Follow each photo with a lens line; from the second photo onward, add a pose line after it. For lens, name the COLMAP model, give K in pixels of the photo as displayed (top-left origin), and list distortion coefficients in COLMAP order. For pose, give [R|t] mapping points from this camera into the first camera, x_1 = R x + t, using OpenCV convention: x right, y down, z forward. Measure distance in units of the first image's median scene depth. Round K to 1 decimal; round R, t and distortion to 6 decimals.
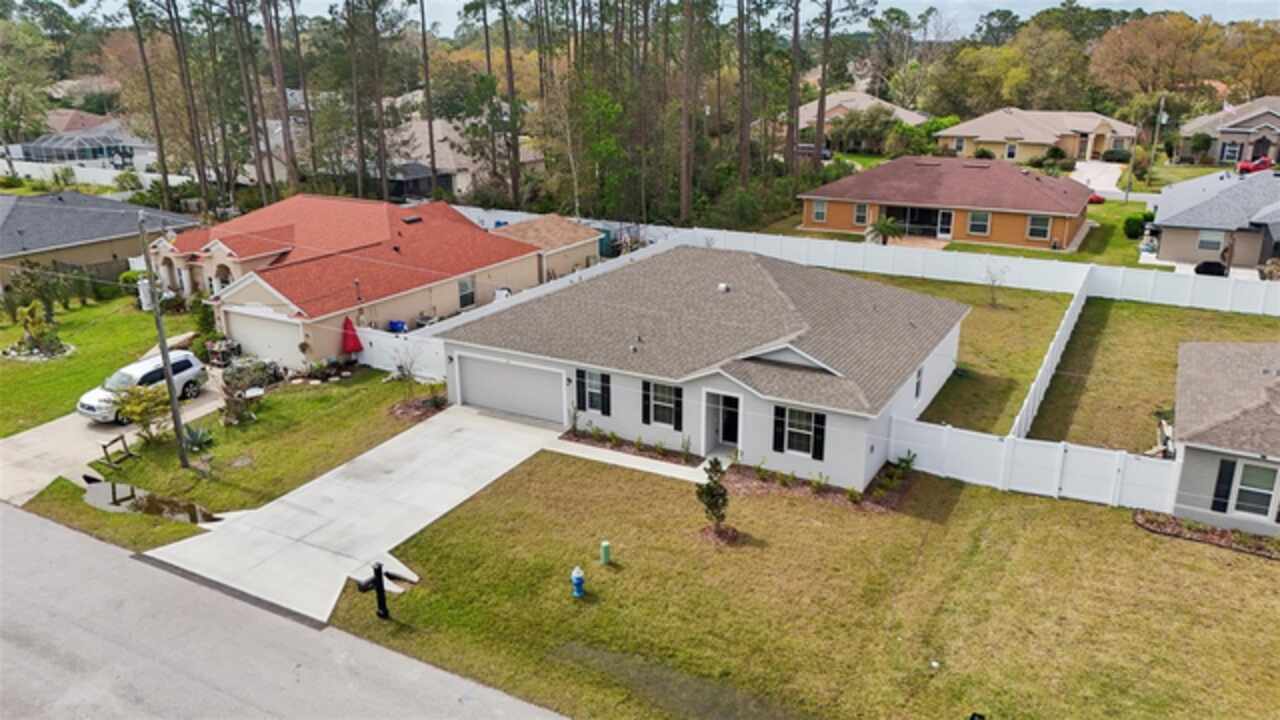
lens RADIAL K [[942.2, 0, 645.3], [0, 942.2, 356.4], [0, 0, 1]] dist [0.071933, -0.089635]
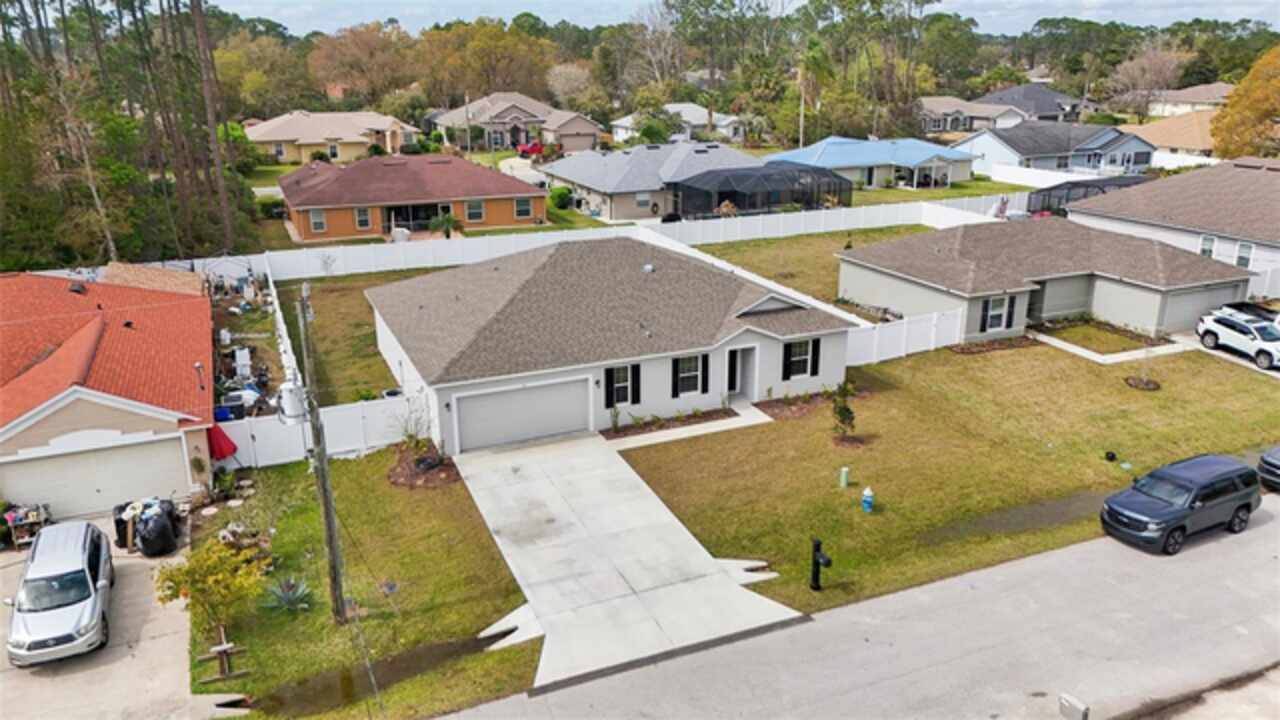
lens RADIAL K [[942.2, 0, 645.3], [0, 942.2, 356.4], [0, 0, 1]] dist [0.071933, -0.089635]
pose [[0.605104, -0.244432, 0.757696, -0.806026], [0.247690, 0.962271, 0.112620, -0.102073], [-0.756637, 0.119527, 0.642817, 0.309960]]
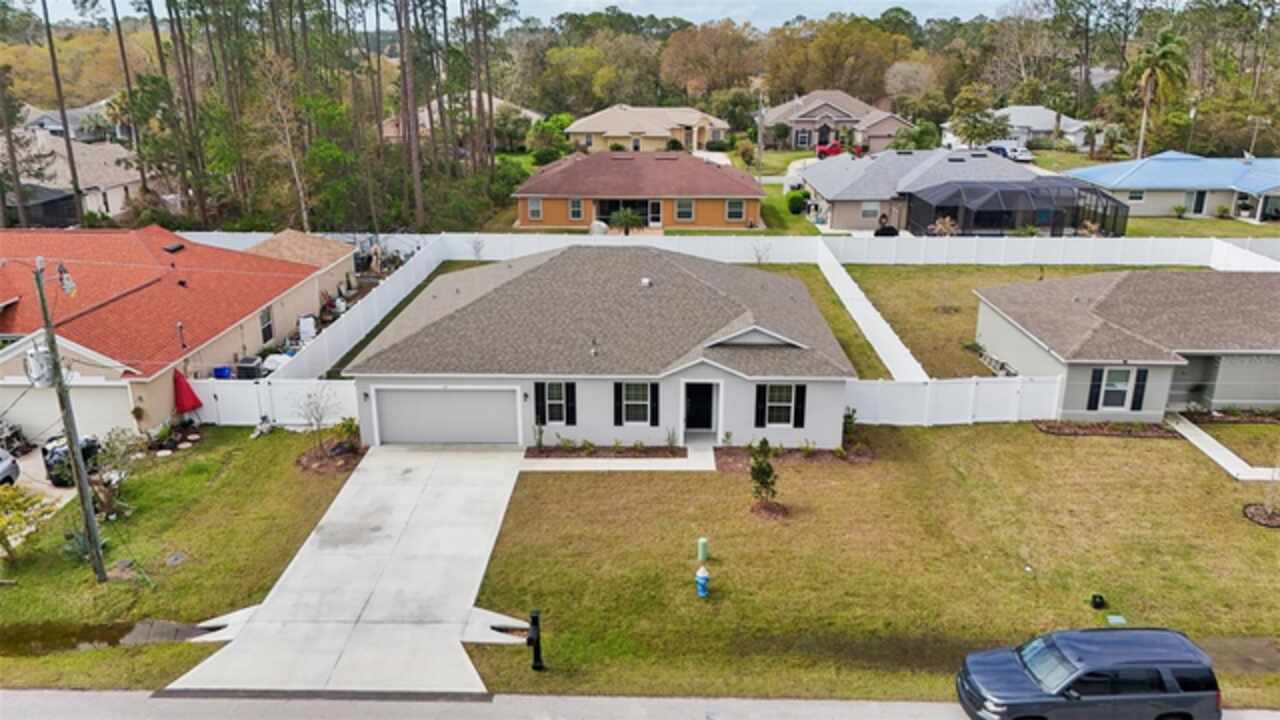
lens RADIAL K [[946.1, 0, 645.5], [0, 946.1, 362.0], [0, 0, 1]] dist [0.083166, -0.114004]
pose [[0.884936, -0.141849, 0.443585, -0.392766], [0.139878, 0.989464, 0.037360, -0.027007], [-0.444211, 0.028987, 0.895453, 0.089736]]
